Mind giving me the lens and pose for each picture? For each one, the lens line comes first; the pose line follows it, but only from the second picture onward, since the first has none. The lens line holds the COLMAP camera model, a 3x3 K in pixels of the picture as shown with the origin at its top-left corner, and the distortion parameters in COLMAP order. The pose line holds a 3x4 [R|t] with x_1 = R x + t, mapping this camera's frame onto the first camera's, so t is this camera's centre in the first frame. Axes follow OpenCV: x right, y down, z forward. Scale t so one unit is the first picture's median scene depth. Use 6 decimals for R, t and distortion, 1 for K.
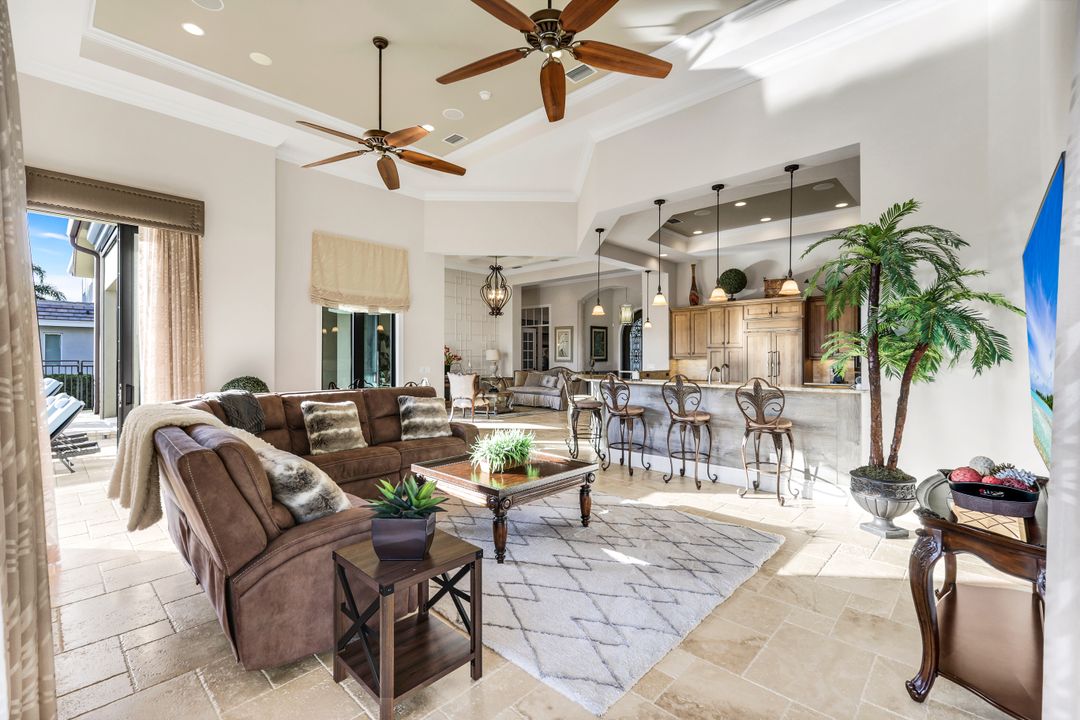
lens RADIAL K [[478.8, 0, 540.0], [0, 478.8, 360.0], [0, 0, 1]] dist [0.000029, 0.000092]
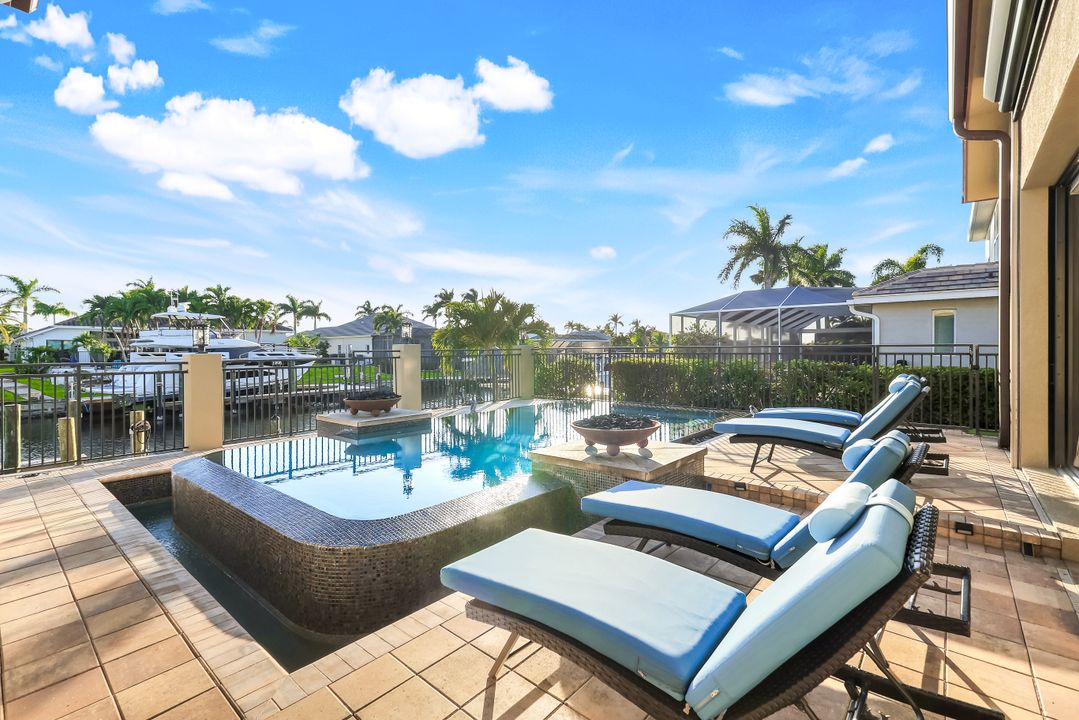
lens RADIAL K [[483.0, 0, 538.0], [0, 483.0, 359.4], [0, 0, 1]] dist [-0.000809, 0.000336]
pose [[0.055227, 0.015910, -0.998347, -0.354421], [0.012464, 0.999784, 0.016622, 0.001915], [0.998396, -0.013361, 0.055017, 0.384766]]
